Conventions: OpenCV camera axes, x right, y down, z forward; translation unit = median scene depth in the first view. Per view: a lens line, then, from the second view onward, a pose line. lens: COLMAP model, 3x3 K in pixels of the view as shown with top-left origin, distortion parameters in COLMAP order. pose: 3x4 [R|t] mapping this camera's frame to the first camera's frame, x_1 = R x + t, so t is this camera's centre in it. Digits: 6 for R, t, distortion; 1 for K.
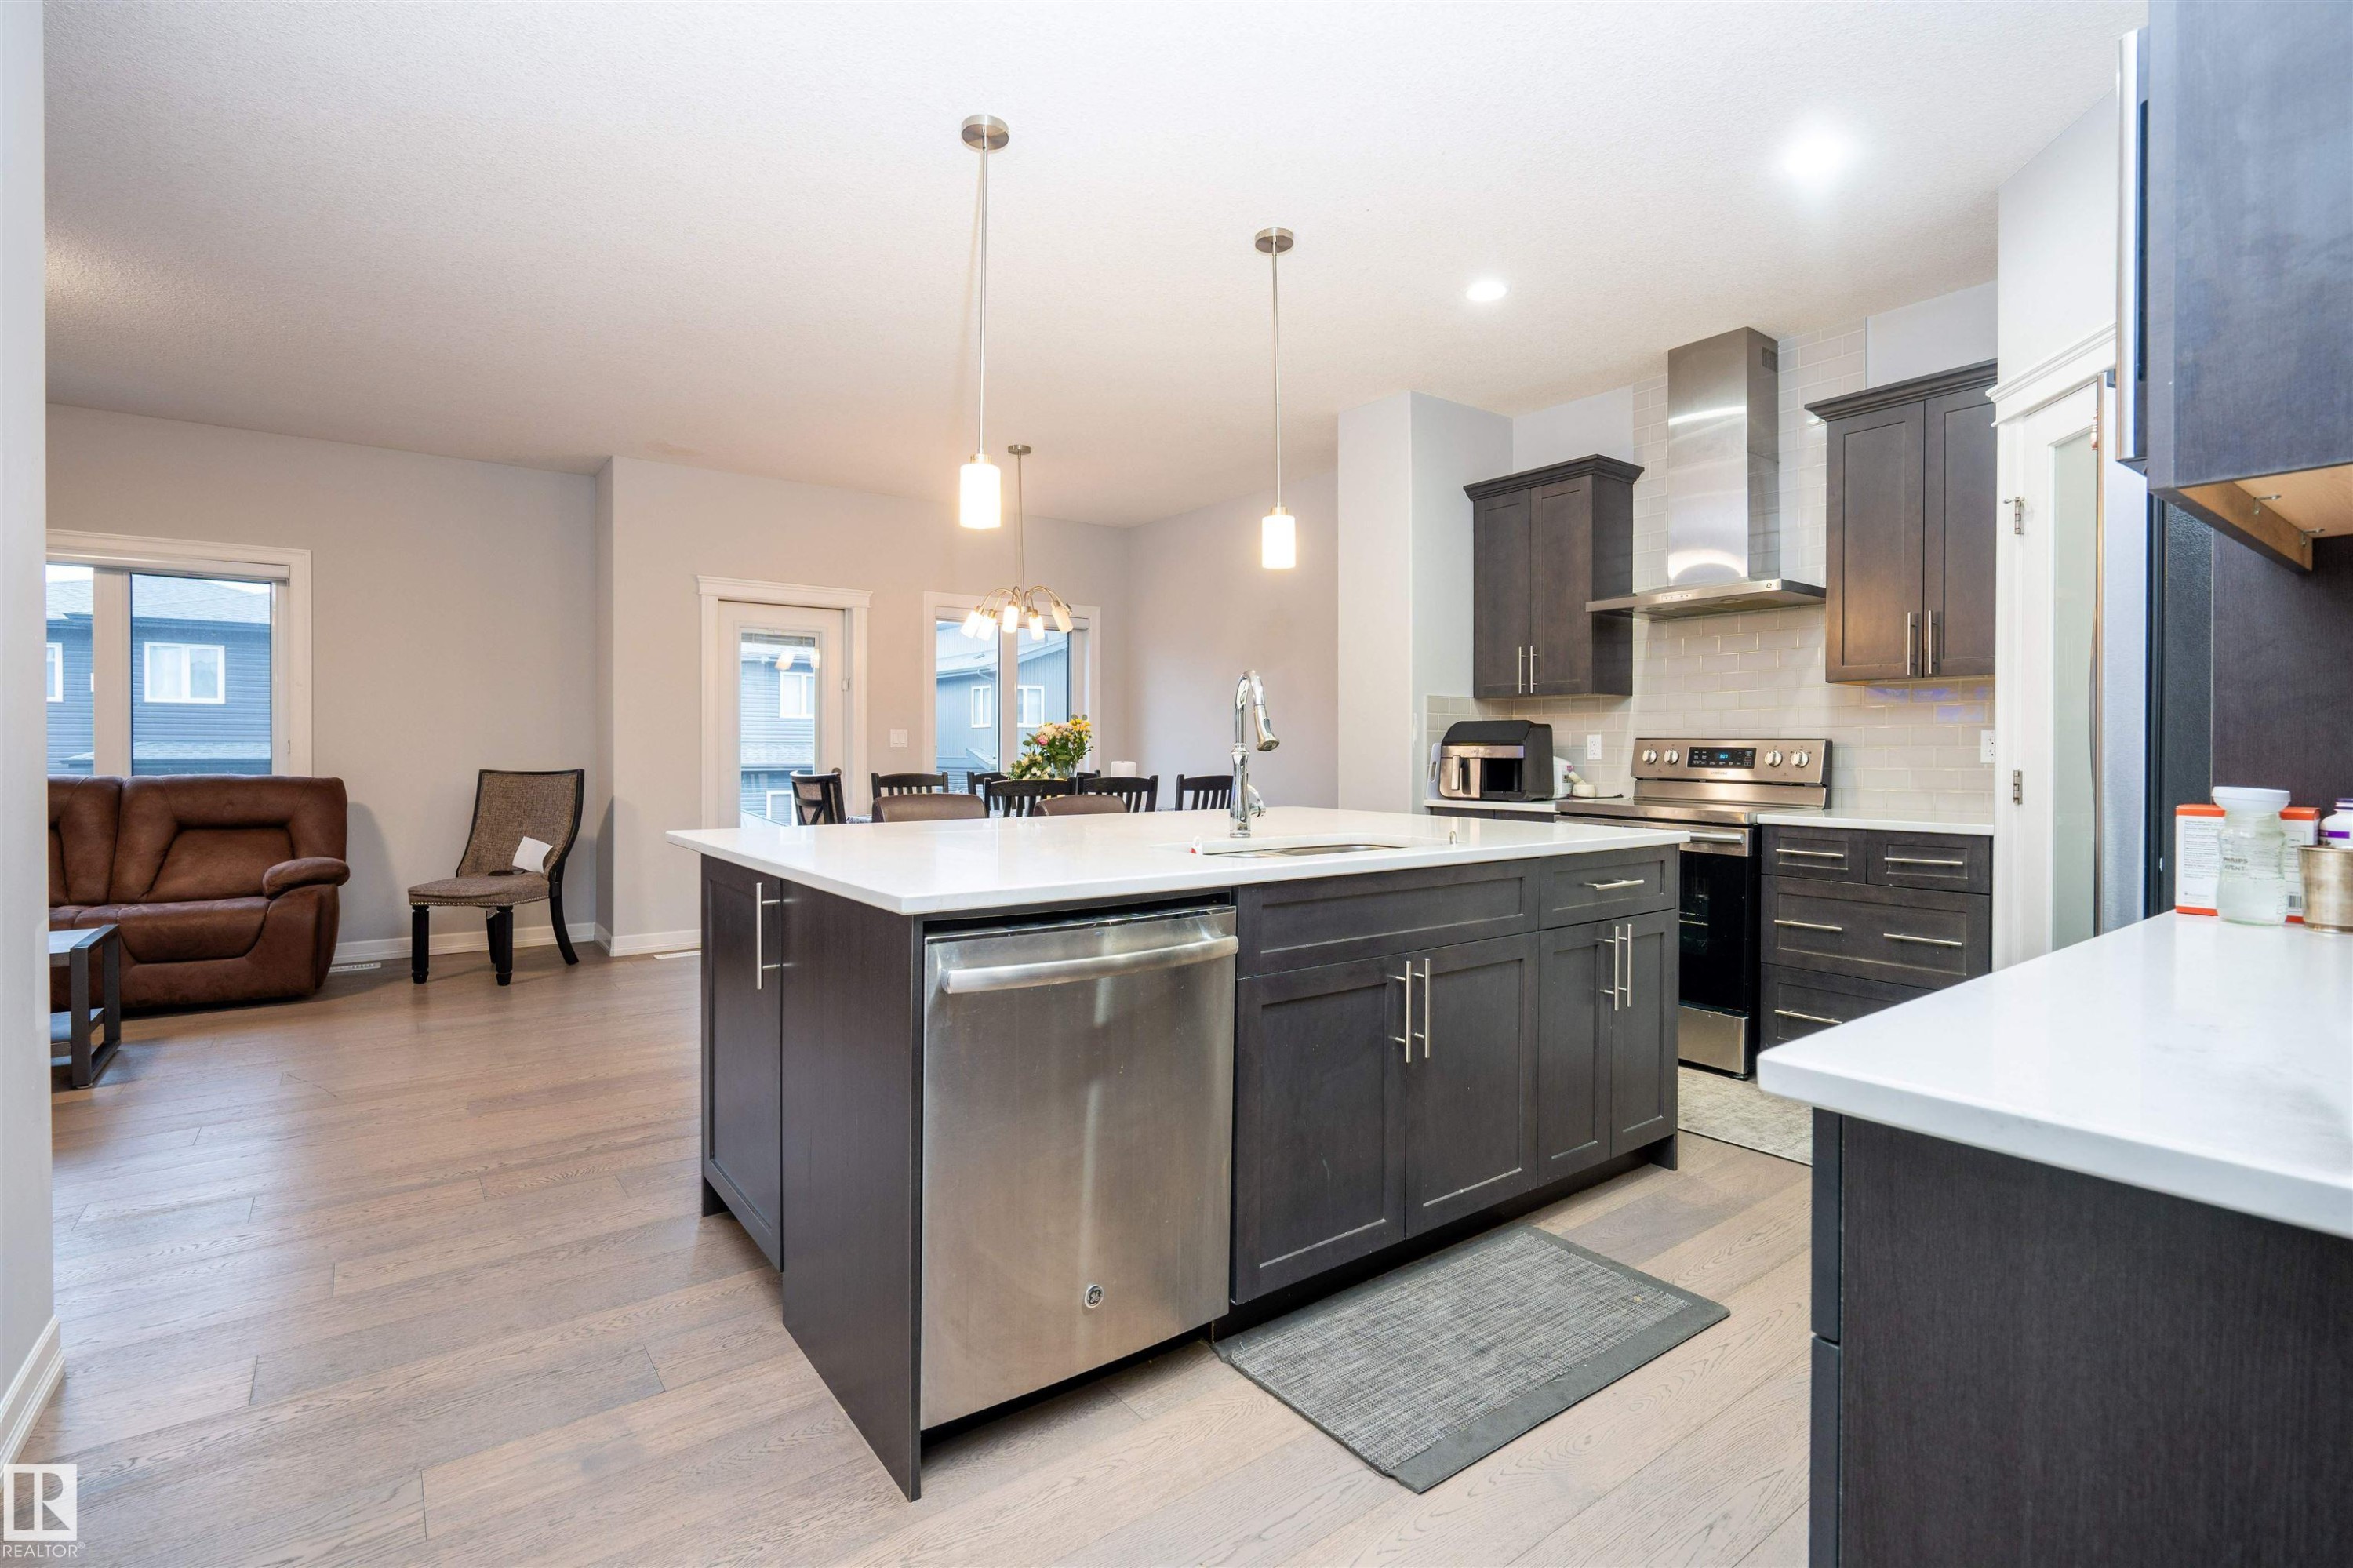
lens RADIAL K [[1086.4, 0, 1187.4], [0, 1086.4, 758.0], [0, 0, 1]] dist [-0.001685, 0.000243]
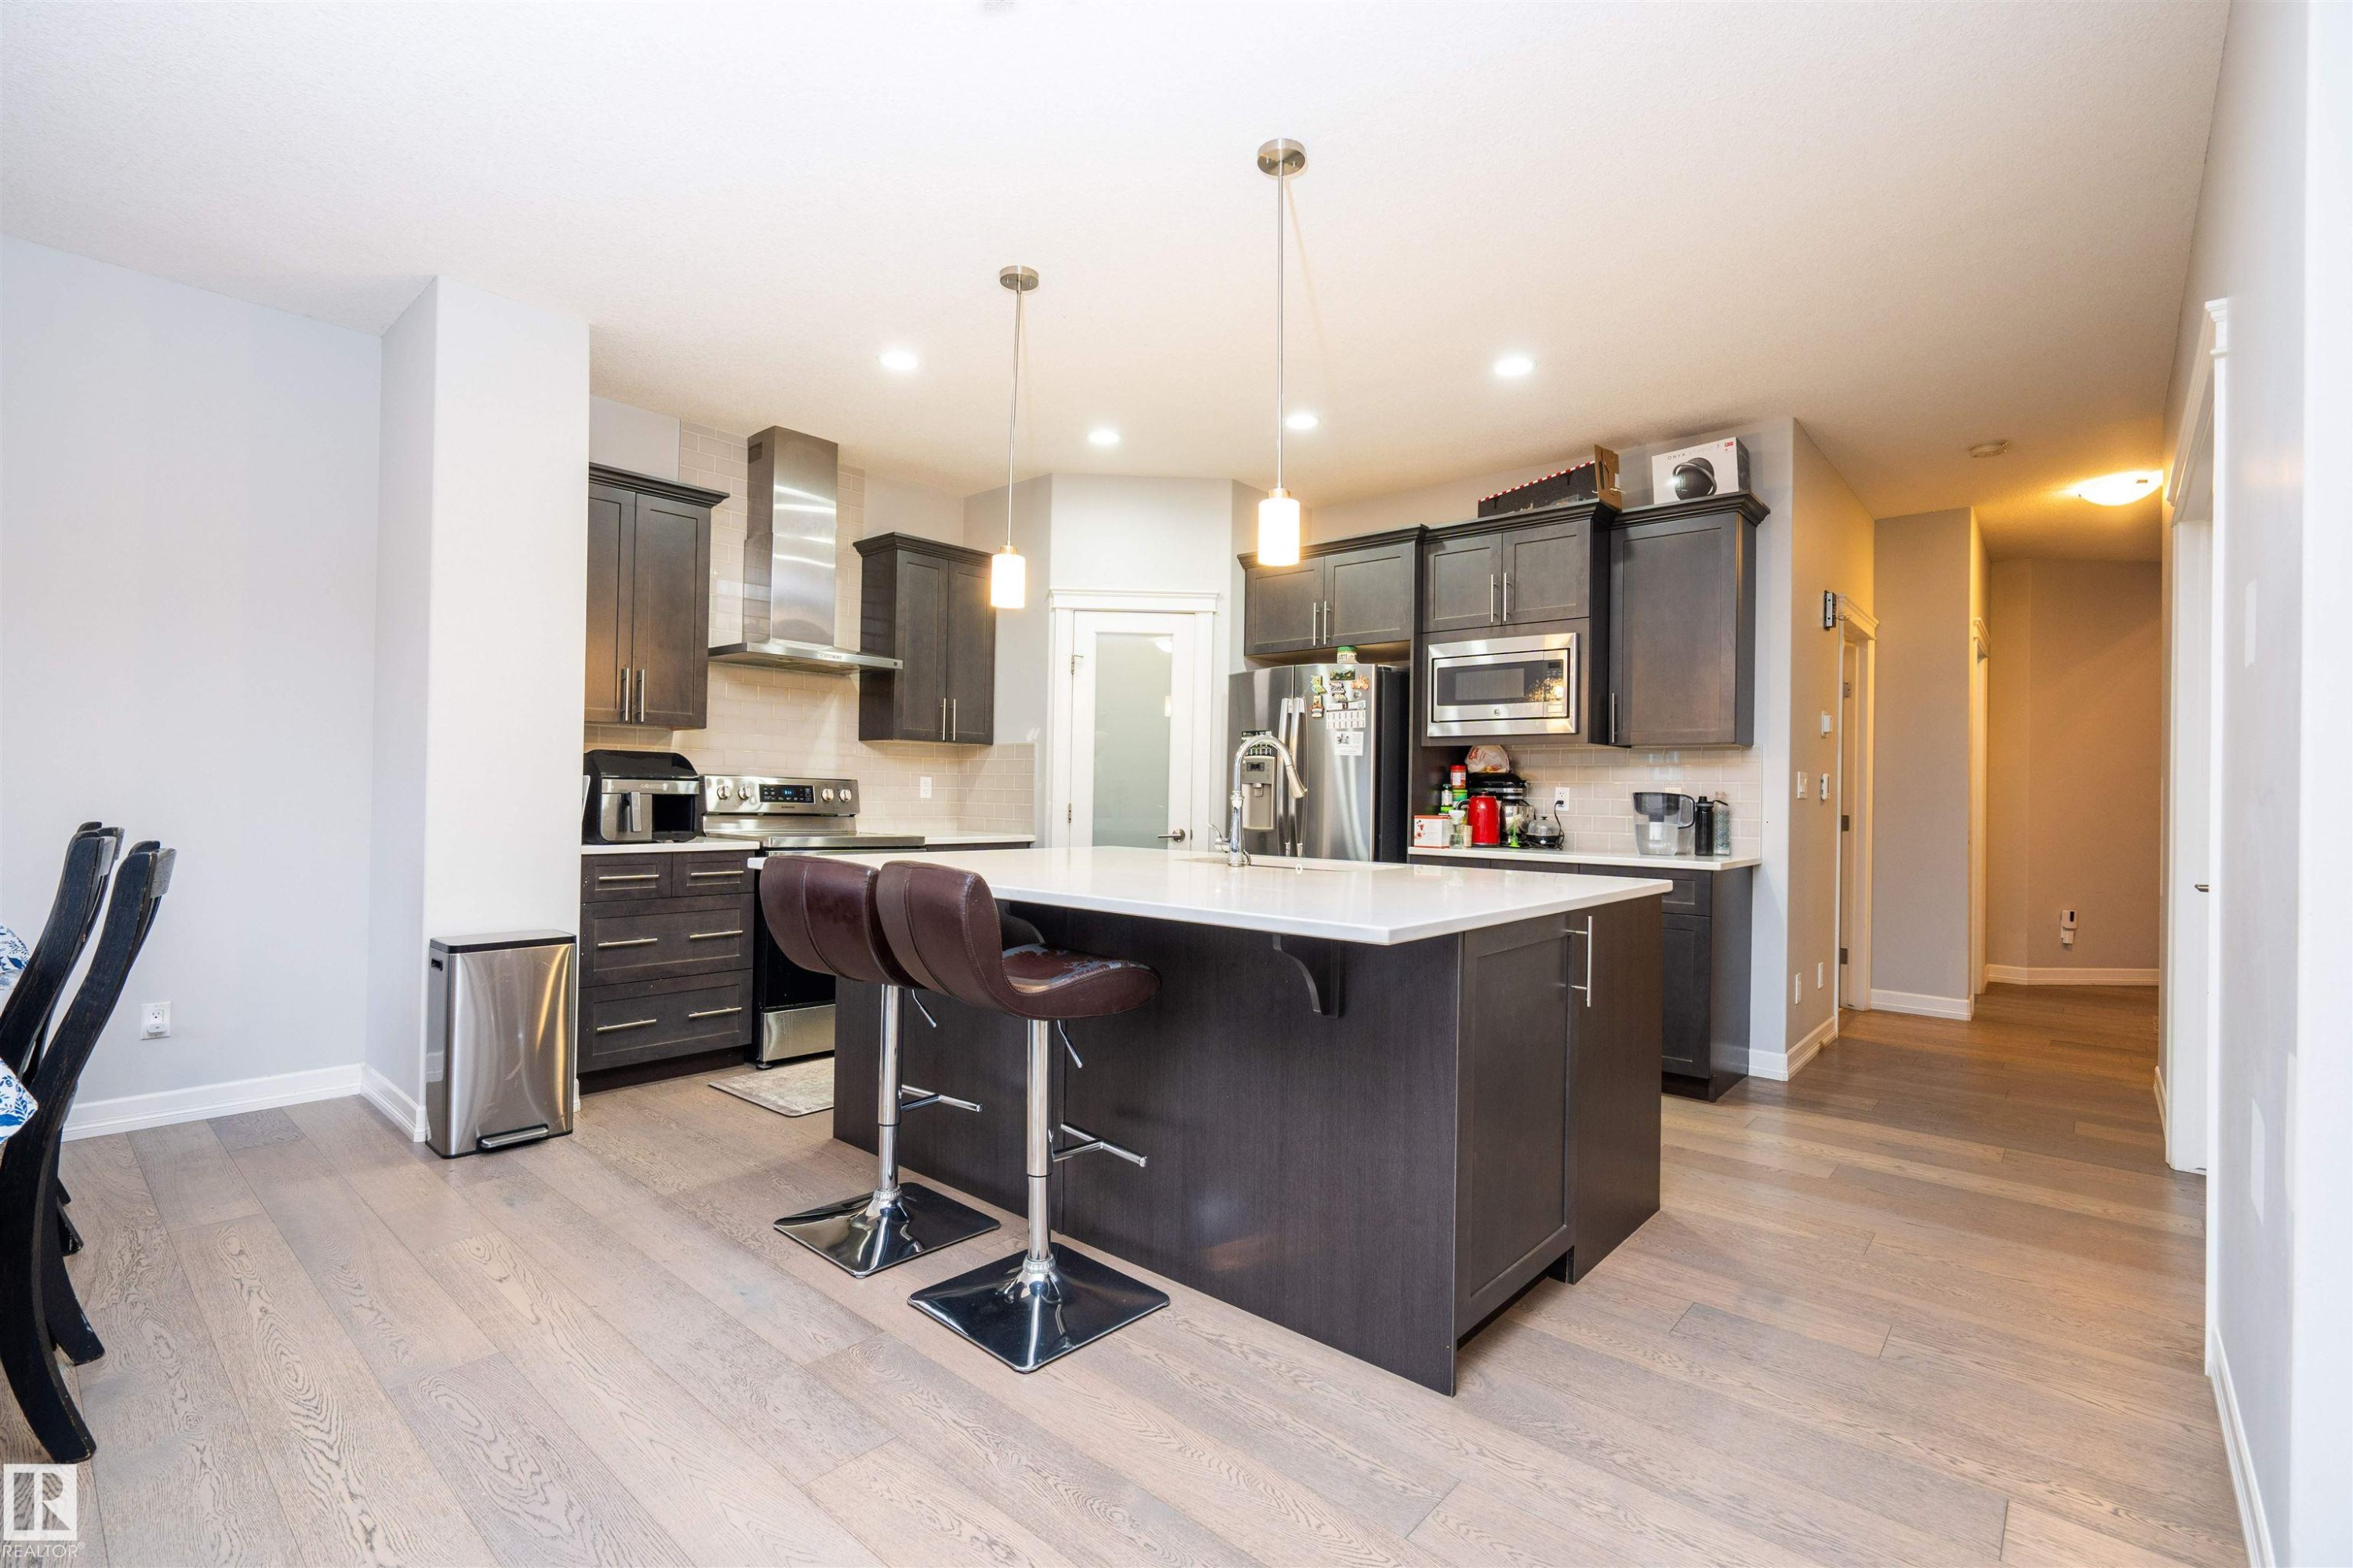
lens RADIAL K [[1054.2, 0, 1185.1], [0, 1054.2, 792.7], [0, 0, 1]] dist [0.000094, -0.000850]
pose [[-0.208620, -0.001845, 0.977995, -0.740897], [-0.010562, 0.999944, -0.000367, -0.006476], [-0.977940, -0.010406, -0.208628, 0.873288]]
